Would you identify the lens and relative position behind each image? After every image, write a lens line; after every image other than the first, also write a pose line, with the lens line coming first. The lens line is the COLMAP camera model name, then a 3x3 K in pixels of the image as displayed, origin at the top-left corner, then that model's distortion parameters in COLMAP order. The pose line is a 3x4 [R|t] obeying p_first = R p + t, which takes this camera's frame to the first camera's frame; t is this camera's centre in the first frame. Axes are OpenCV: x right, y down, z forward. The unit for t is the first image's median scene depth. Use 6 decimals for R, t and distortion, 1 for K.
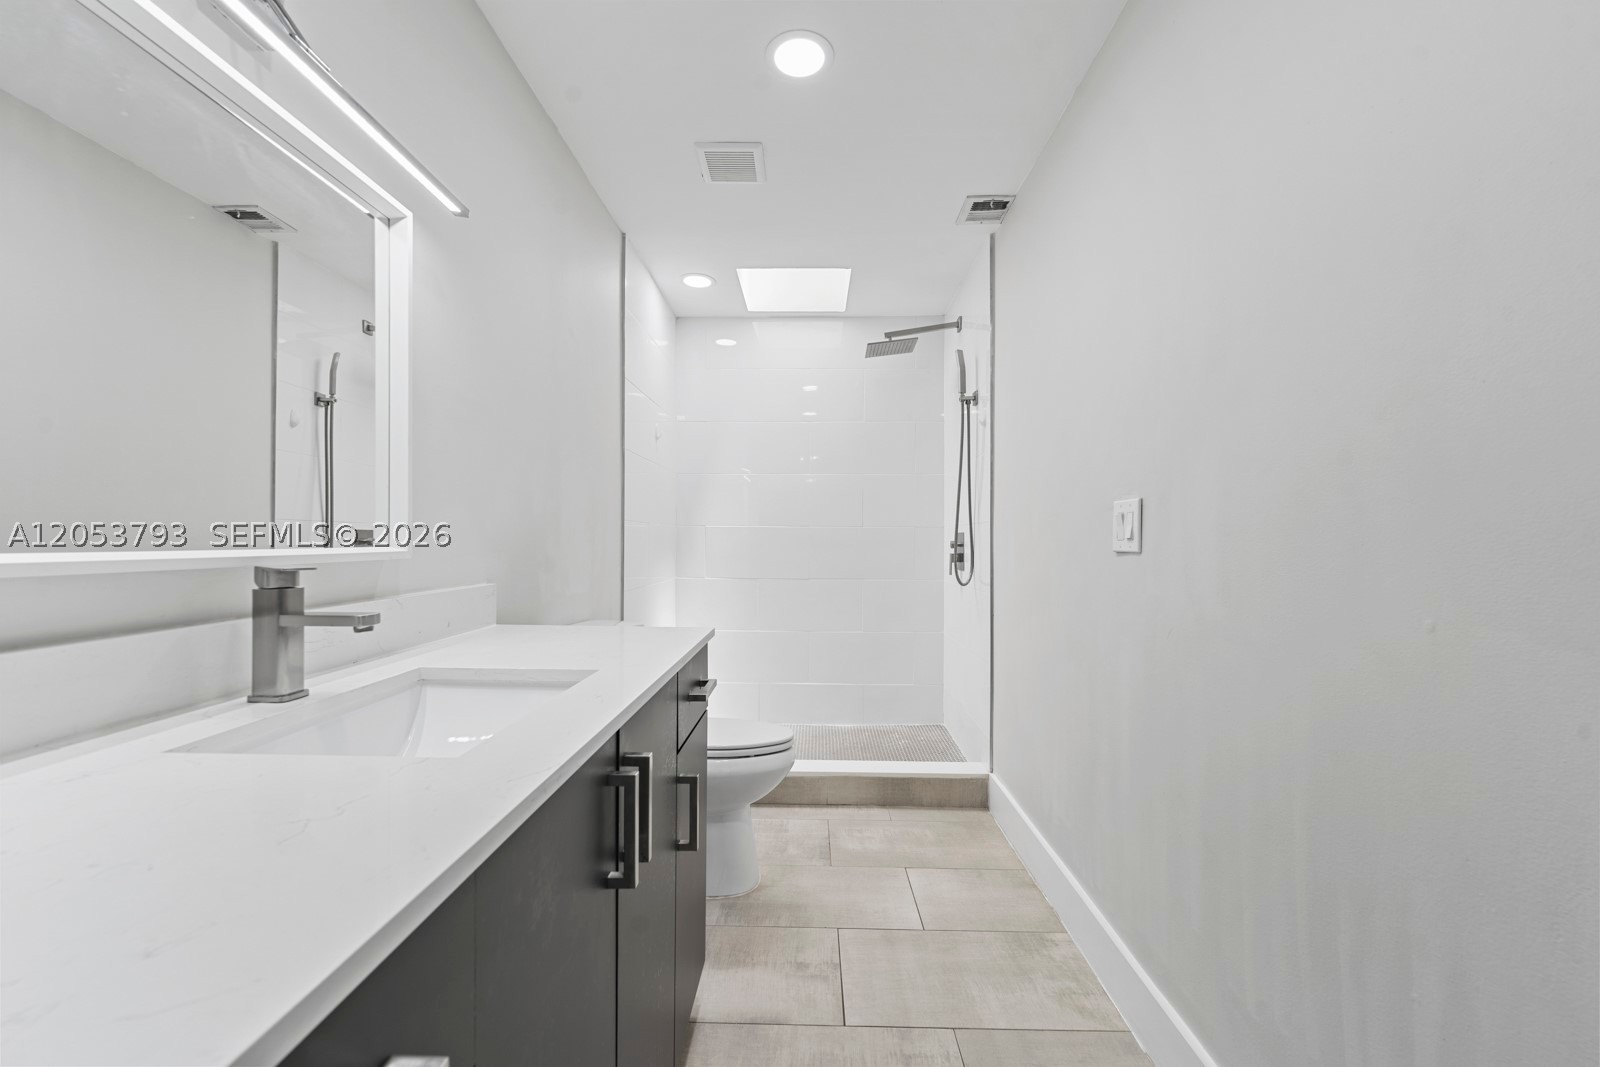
lens RADIAL K [[646.3, 0, 792.2], [0, 646.3, 541.1], [0, 0, 1]] dist [0.000130, -0.000729]
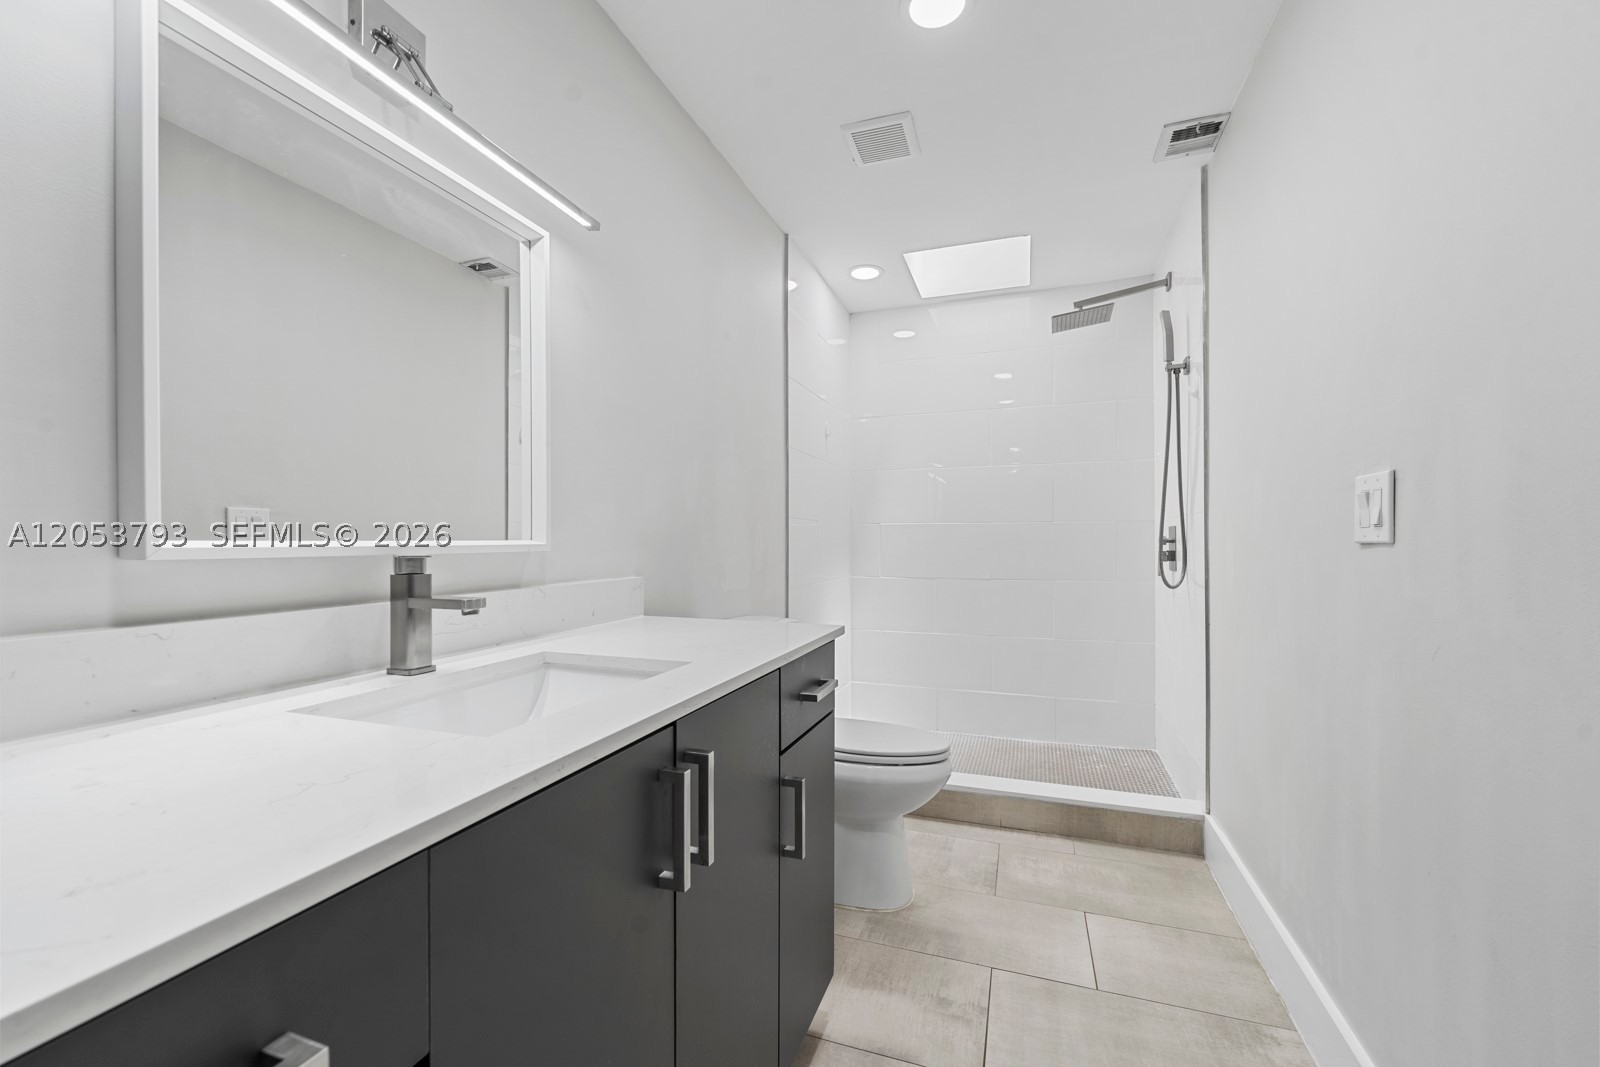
lens RADIAL K [[646.3, 0, 797.4], [0, 646.3, 541.4], [0, 0, 1]] dist [0.000130, -0.000729]
pose [[0.950428, -0.006883, -0.310868, 0.094179], [0.006135, 0.999975, -0.003383, 0.011134], [0.310884, 0.001308, 0.950447, 0.065245]]
